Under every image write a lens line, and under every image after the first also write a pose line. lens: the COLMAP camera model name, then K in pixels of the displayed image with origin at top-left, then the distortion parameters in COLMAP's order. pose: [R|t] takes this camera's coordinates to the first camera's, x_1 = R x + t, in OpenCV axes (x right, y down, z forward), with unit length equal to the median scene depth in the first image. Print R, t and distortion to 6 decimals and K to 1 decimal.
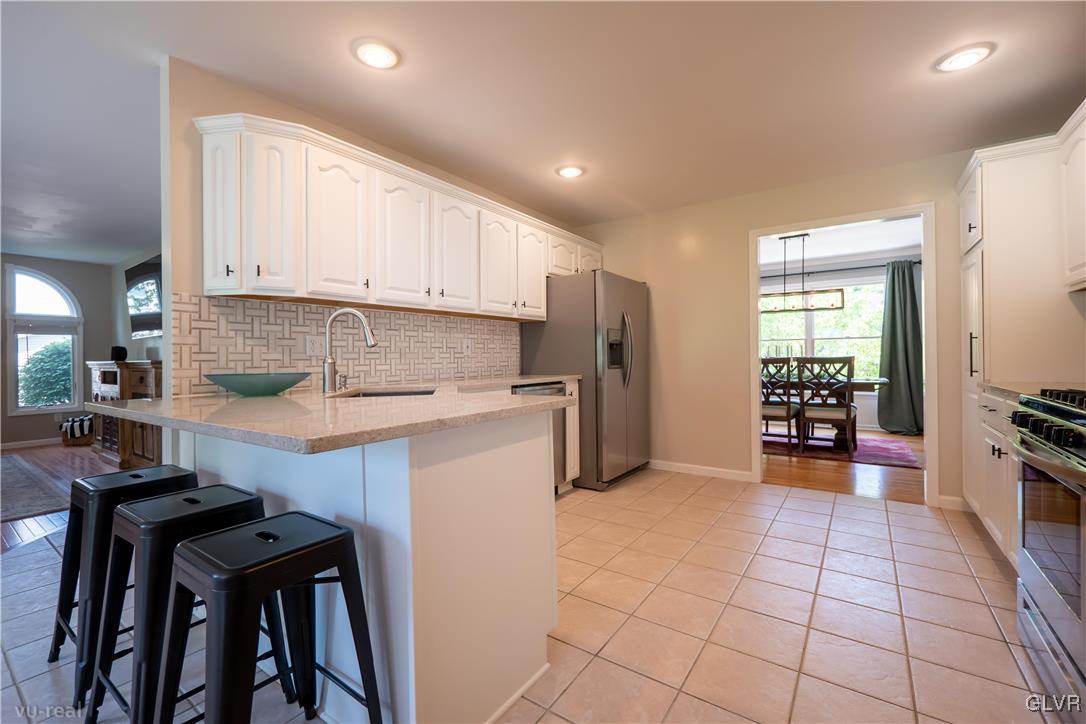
lens RADIAL K [[460.3, 0, 539.6], [0, 460.3, 358.0], [0, 0, 1]] dist [-0.003741, -0.000381]
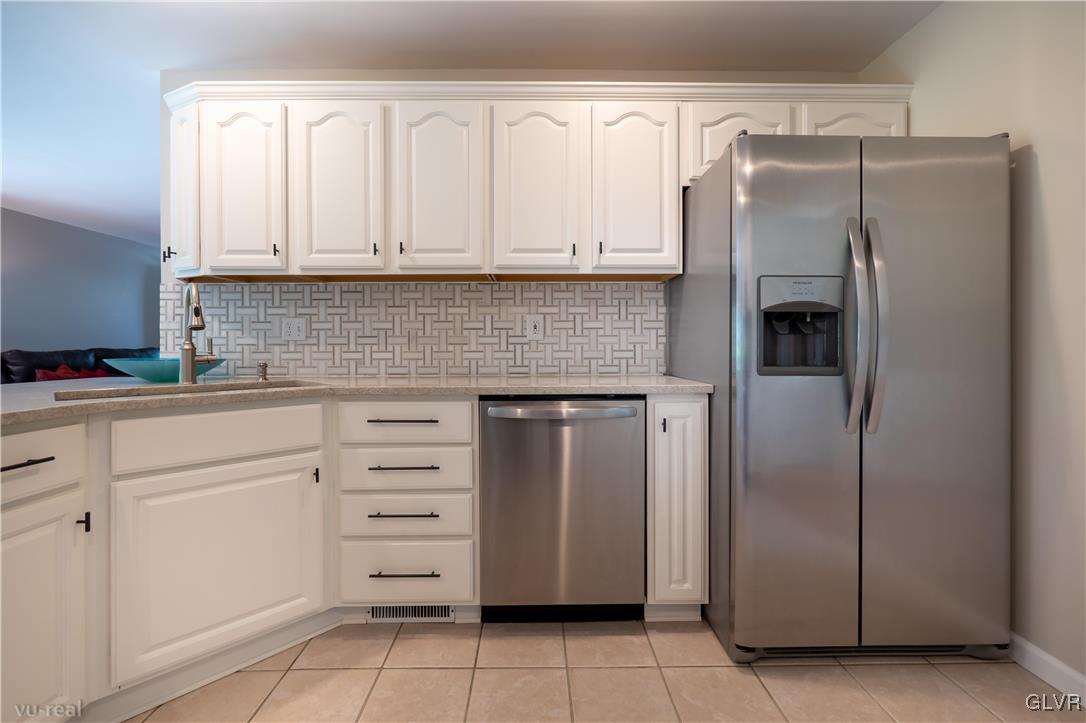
lens RADIAL K [[505.5, 0, 543.0], [0, 505.5, 361.5], [0, 0, 1]] dist [-0.002713, -0.000046]
pose [[0.590448, 0.037748, -0.806192, 0.474727], [-0.005471, 0.999070, 0.042772, -0.006895], [0.807057, -0.020844, 0.590105, 0.657588]]
